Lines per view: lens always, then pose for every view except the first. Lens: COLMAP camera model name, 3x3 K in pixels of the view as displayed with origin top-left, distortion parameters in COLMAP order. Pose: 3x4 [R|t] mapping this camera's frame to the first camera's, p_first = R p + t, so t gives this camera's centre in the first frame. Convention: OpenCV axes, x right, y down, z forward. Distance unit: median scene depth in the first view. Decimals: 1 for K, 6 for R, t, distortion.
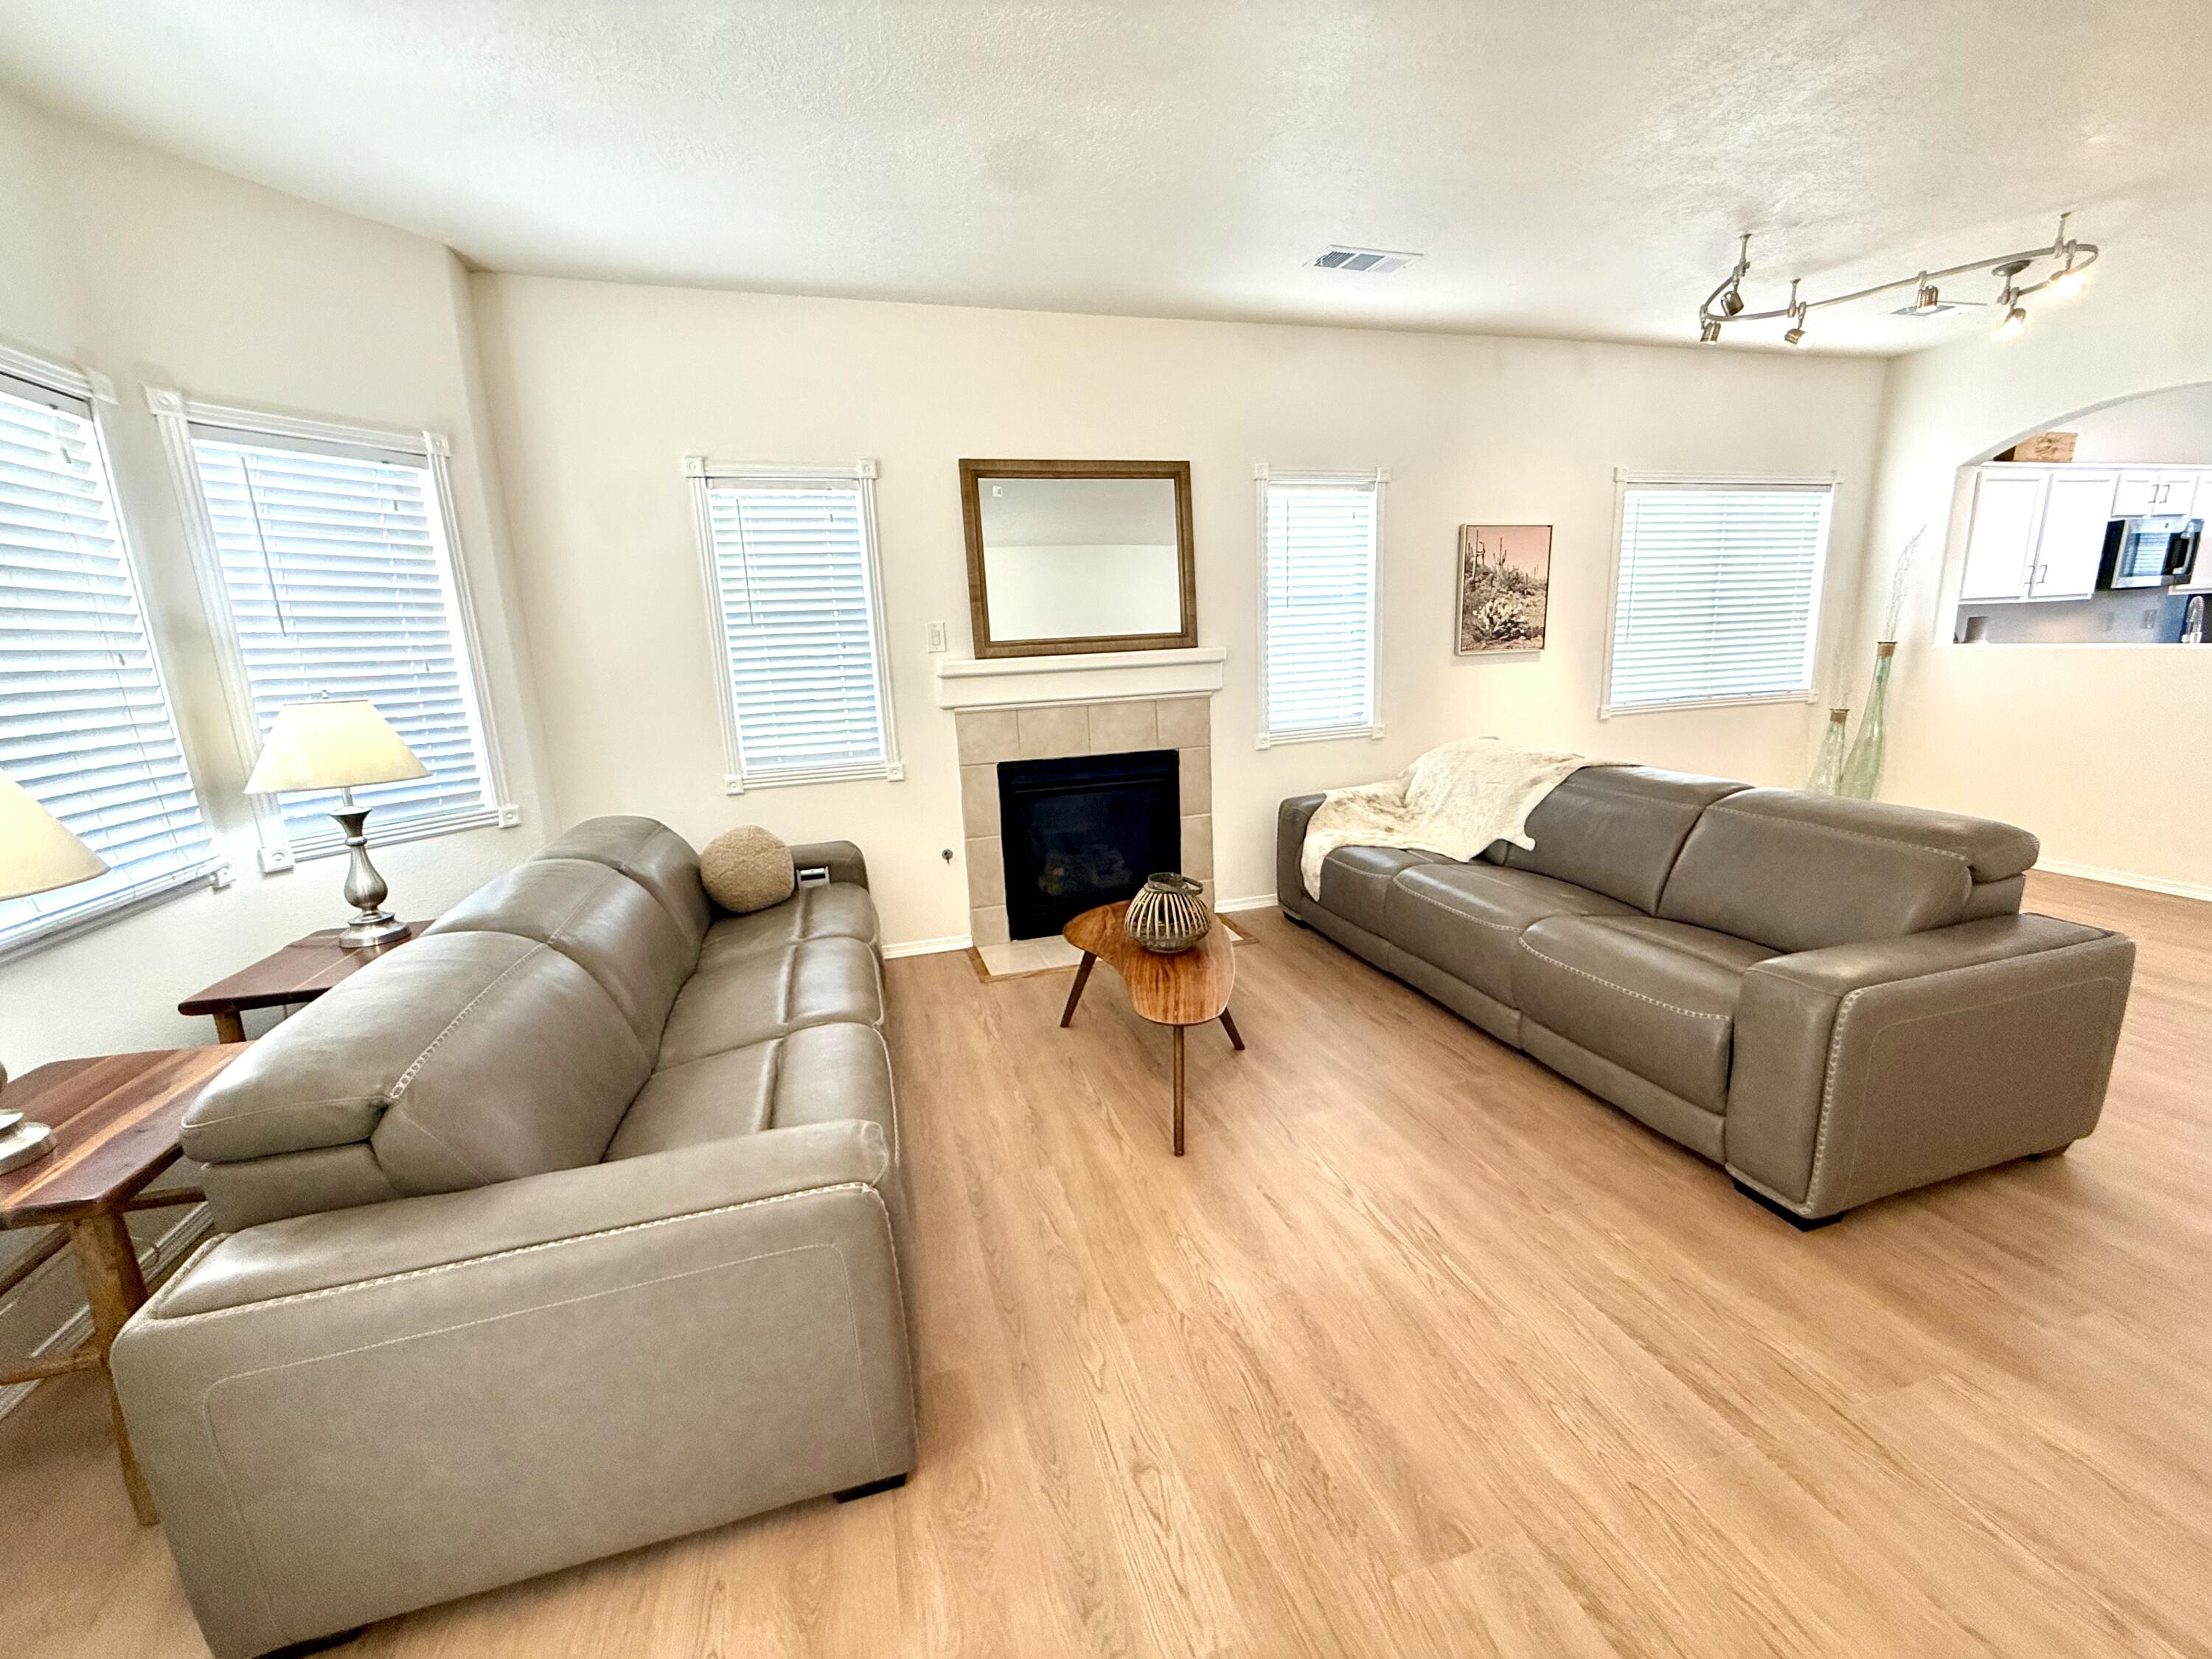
lens RADIAL K [[882.5, 0, 1096.0], [0, 882.5, 827.2], [0, 0, 1]] dist [0.000626, 0.000563]
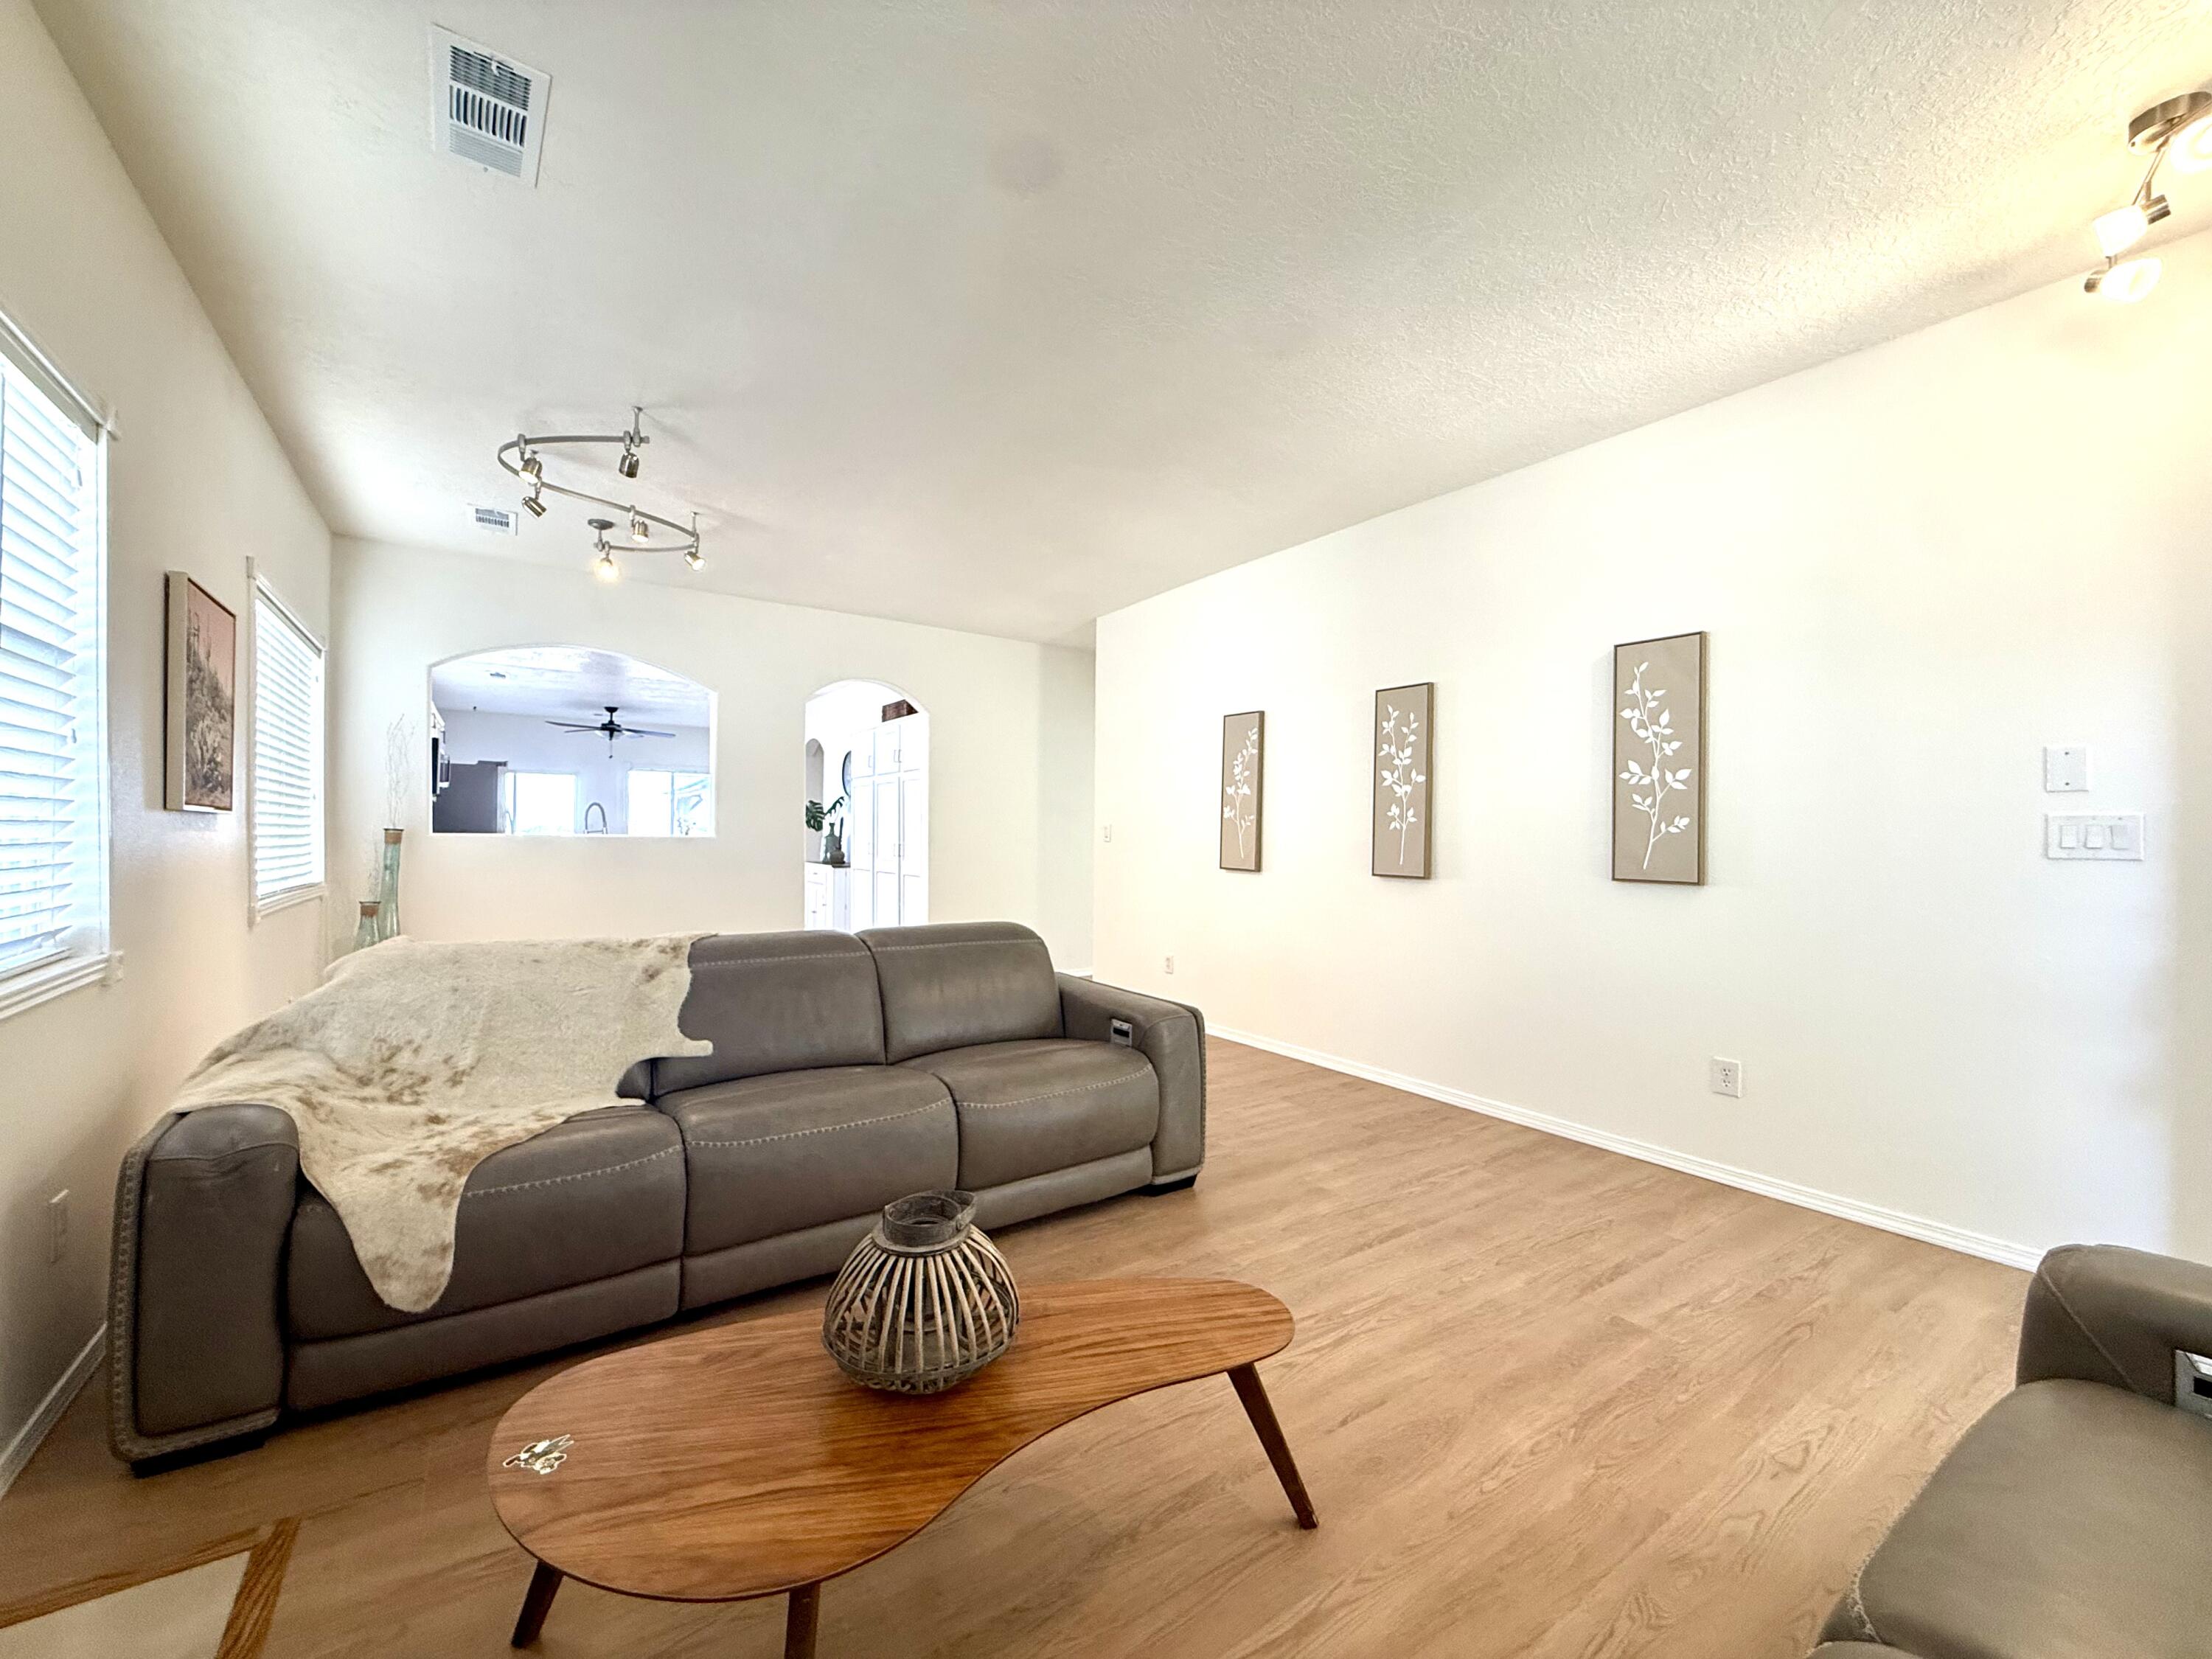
lens RADIAL K [[882.5, 0, 1096.0], [0, 882.5, 827.2], [0, 0, 1]] dist [0.000626, 0.000563]
pose [[-0.306804, 0.045003, 0.950708, -0.293032], [0.203864, 0.978806, 0.019456, -0.096548], [-0.929683, 0.199785, -0.309476, 0.755867]]
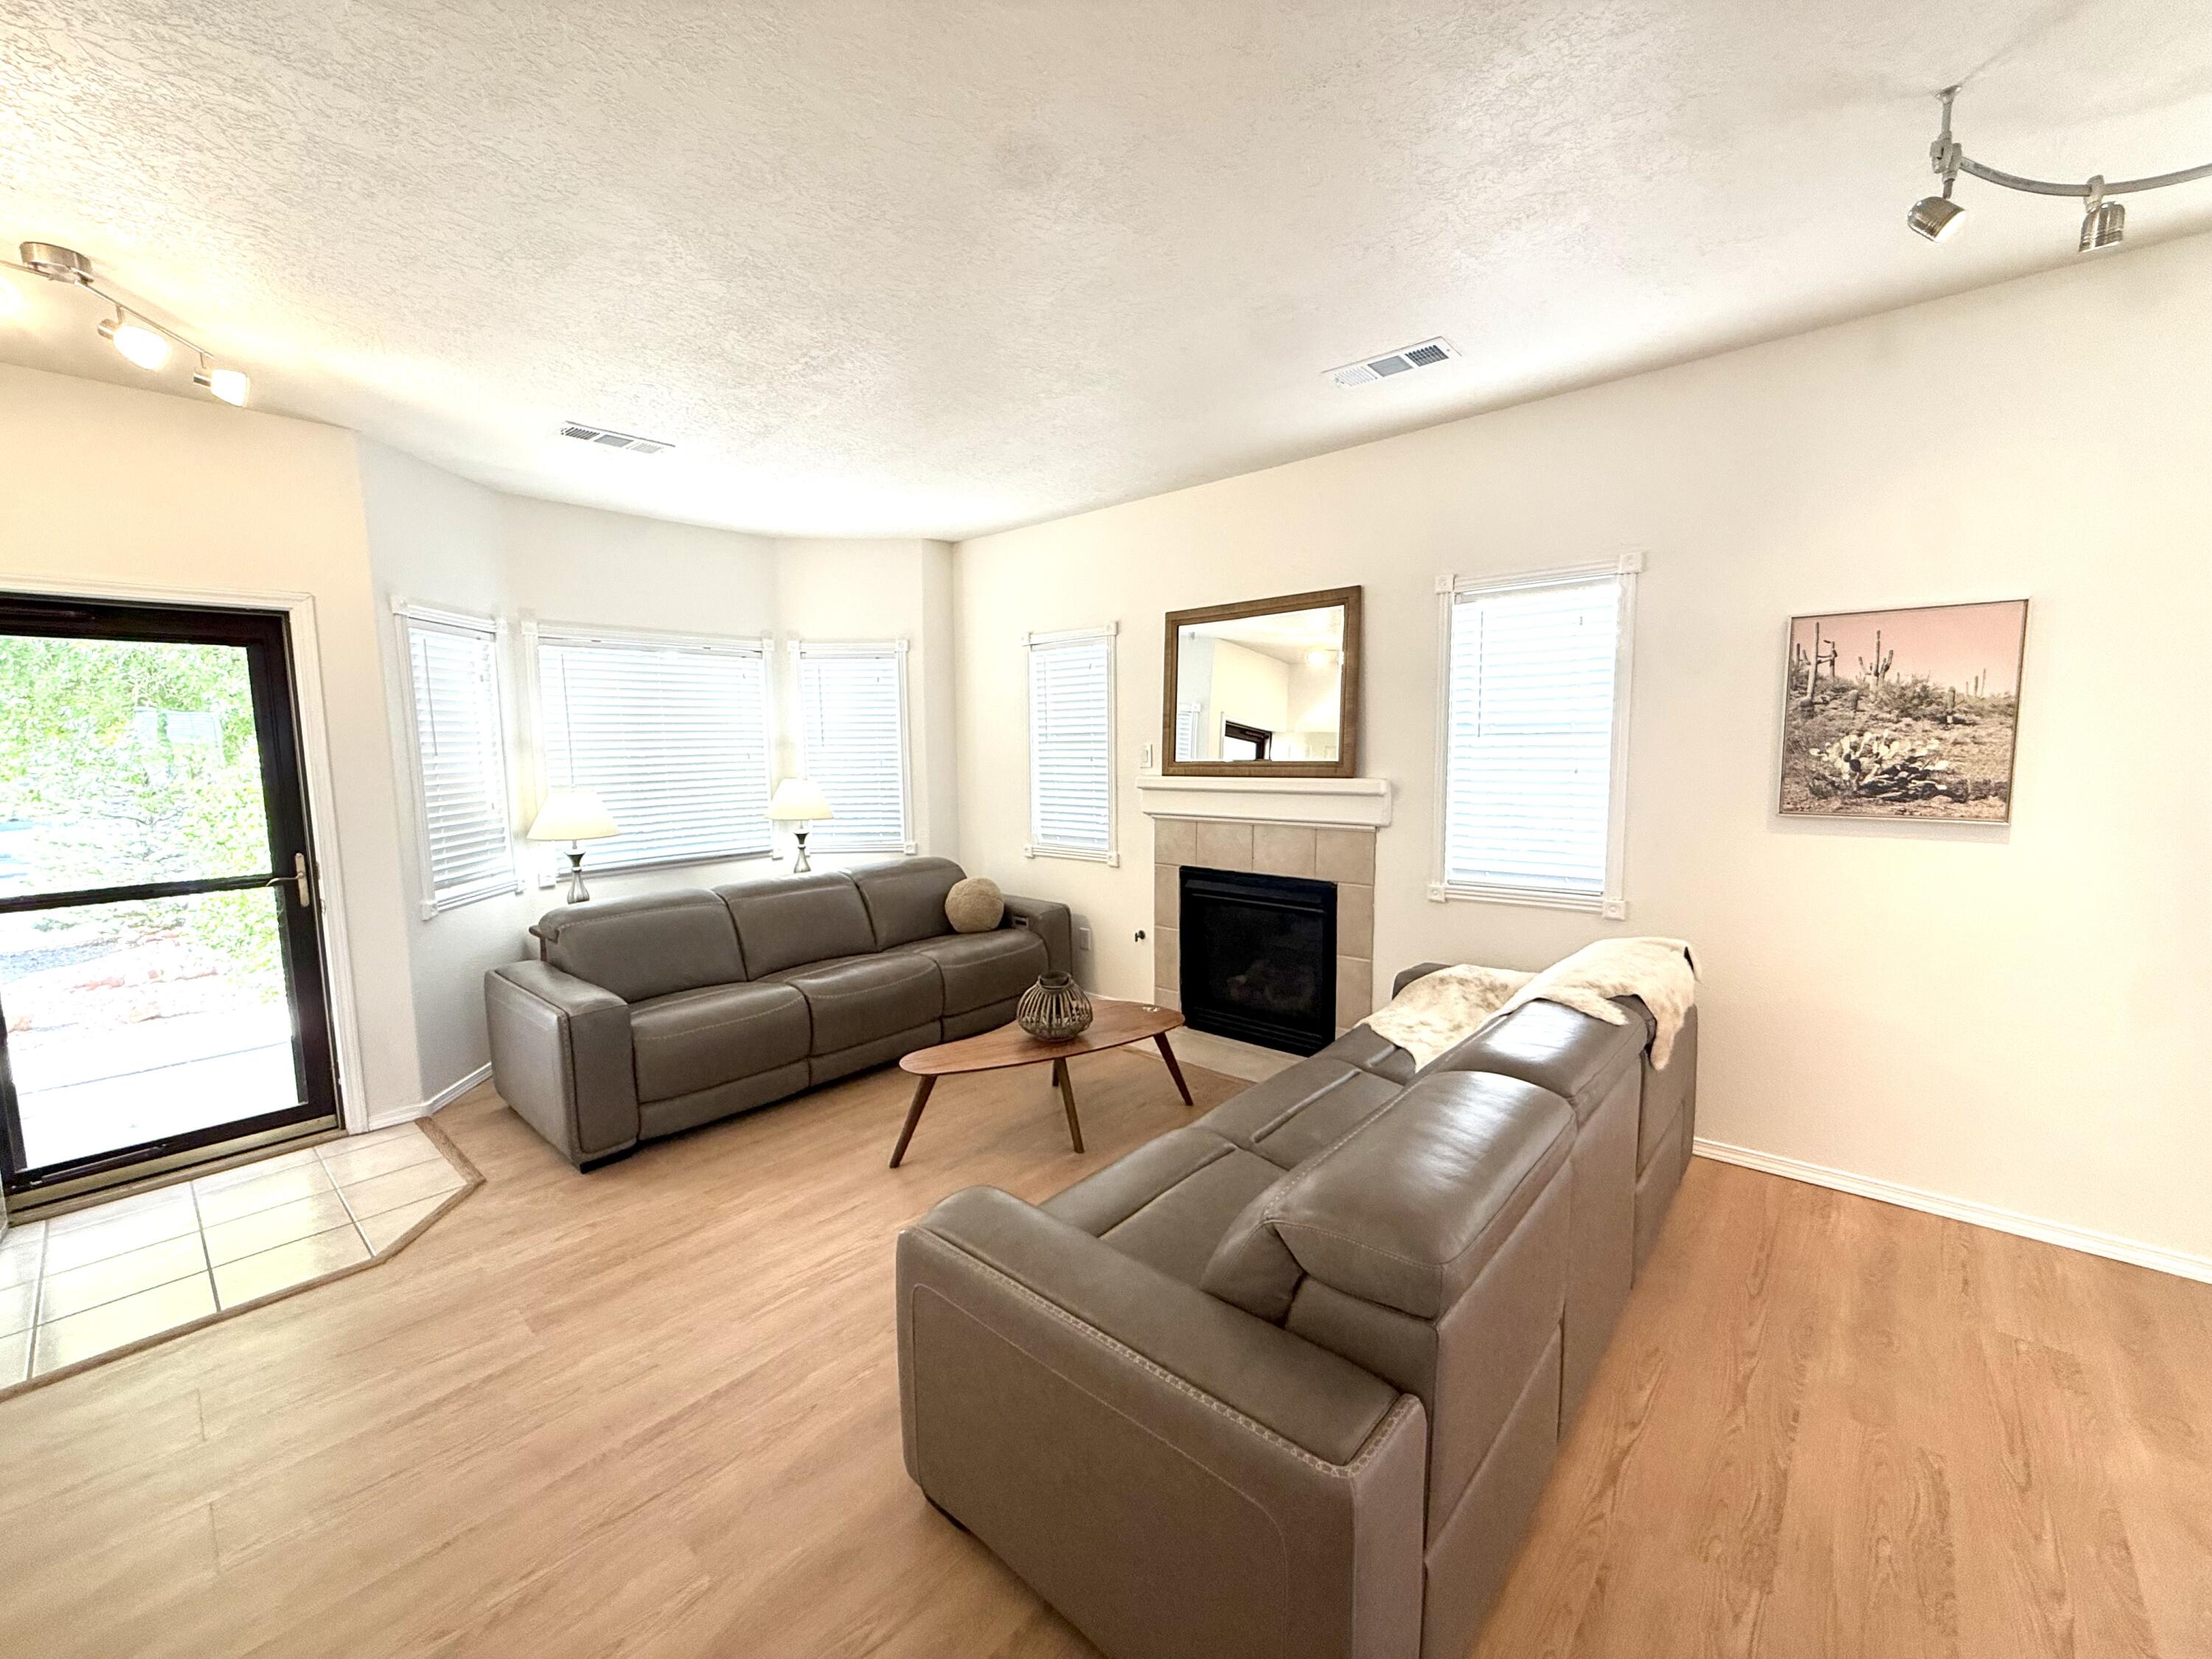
lens RADIAL K [[882.5, 0, 1096.0], [0, 882.5, 827.2], [0, 0, 1]] dist [0.000626, 0.000563]
pose [[0.523762, 0.117371, -0.843740, 0.789018], [-0.185149, 0.982470, 0.021736, -0.126246], [0.831500, 0.144833, 0.536312, 0.290345]]
